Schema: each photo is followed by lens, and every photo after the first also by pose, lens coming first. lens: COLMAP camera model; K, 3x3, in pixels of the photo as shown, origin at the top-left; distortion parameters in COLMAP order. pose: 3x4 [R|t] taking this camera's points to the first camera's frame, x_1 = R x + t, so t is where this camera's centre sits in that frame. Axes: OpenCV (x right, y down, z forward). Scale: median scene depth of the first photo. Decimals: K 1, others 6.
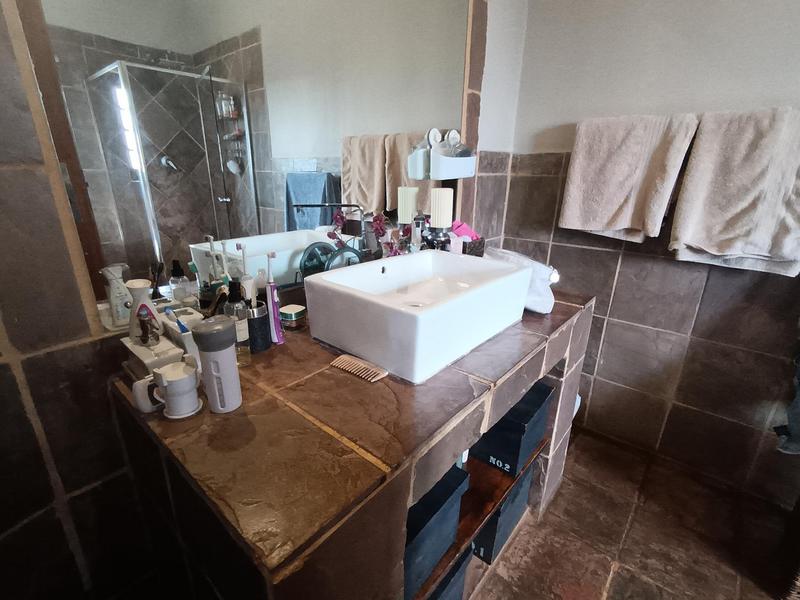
lens RADIAL K [[380.5, 0, 396.9], [0, 380.5, 299.3], [0, 0, 1]] dist [-0.002848, -0.000027]
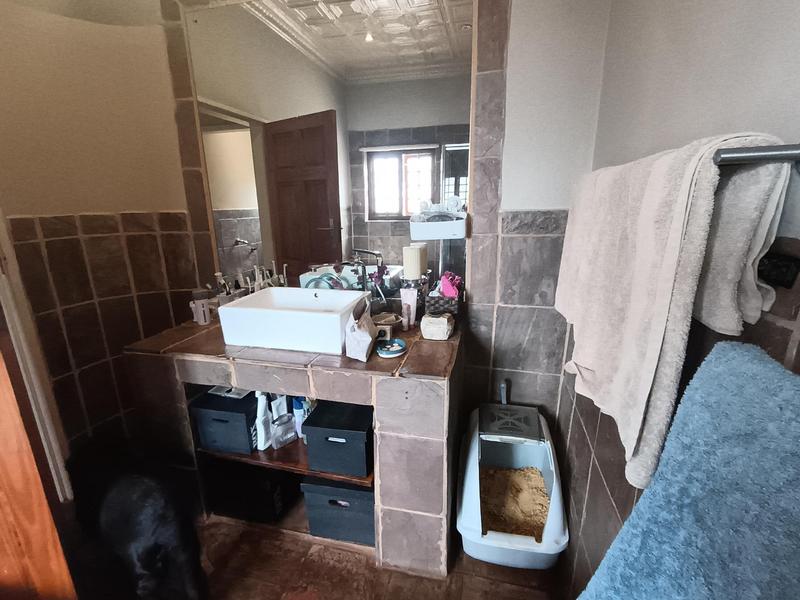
lens RADIAL K [[380.5, 0, 398.6], [0, 380.5, 306.0], [0, 0, 1]] dist [-0.002848, -0.000027]
pose [[0.444734, 0.217491, -0.868855, 1.272961], [-0.270943, 0.957288, 0.100942, -0.244035], [0.853699, 0.190518, 0.484666, 0.459237]]
